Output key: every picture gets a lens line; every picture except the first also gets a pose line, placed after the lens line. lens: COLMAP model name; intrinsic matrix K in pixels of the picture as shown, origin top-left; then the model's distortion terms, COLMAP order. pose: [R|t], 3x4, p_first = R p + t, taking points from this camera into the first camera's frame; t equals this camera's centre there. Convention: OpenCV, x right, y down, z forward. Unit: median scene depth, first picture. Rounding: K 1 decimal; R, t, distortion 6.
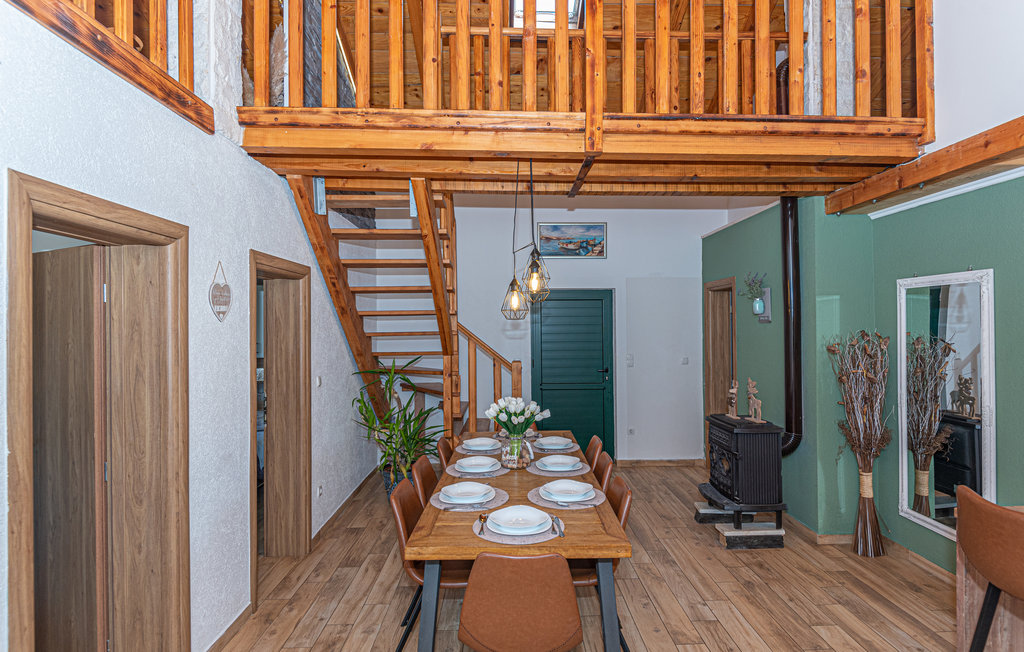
lens RADIAL K [[536.5, 0, 515.5], [0, 536.5, 328.3], [0, 0, 1]] dist [-0.012898, -0.000899]
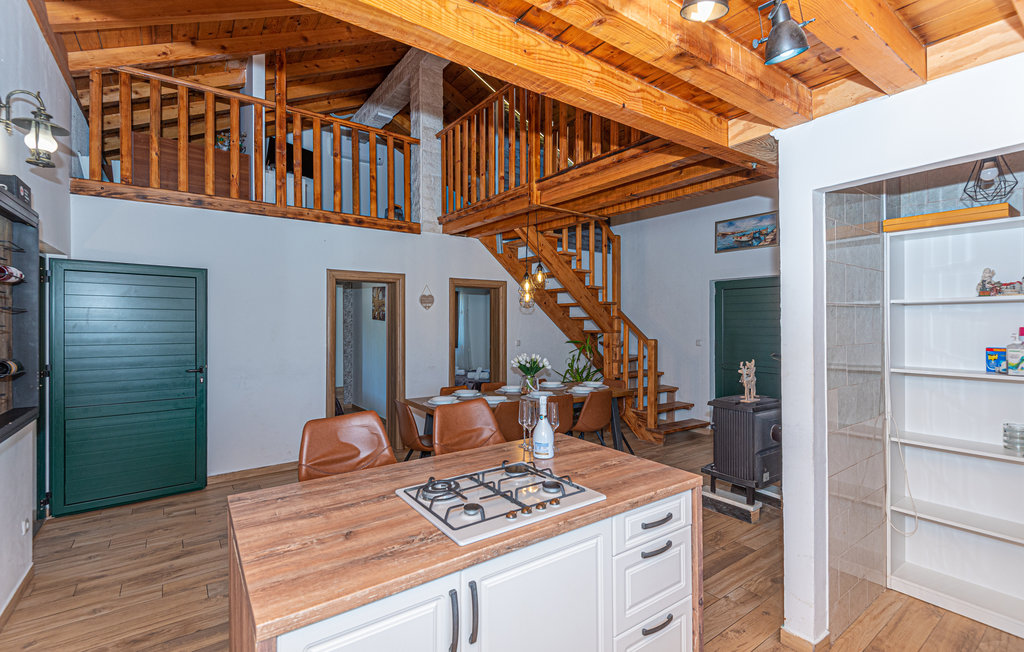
lens RADIAL K [[473.0, 0, 503.8], [0, 473.0, 319.9], [0, 0, 1]] dist [0.004045, 0.000097]
pose [[0.542400, 0.004507, -0.840108, 1.099828], [-0.000923, 0.999988, 0.004769, 0.014661], [0.840120, -0.001811, 0.542398, 0.110400]]
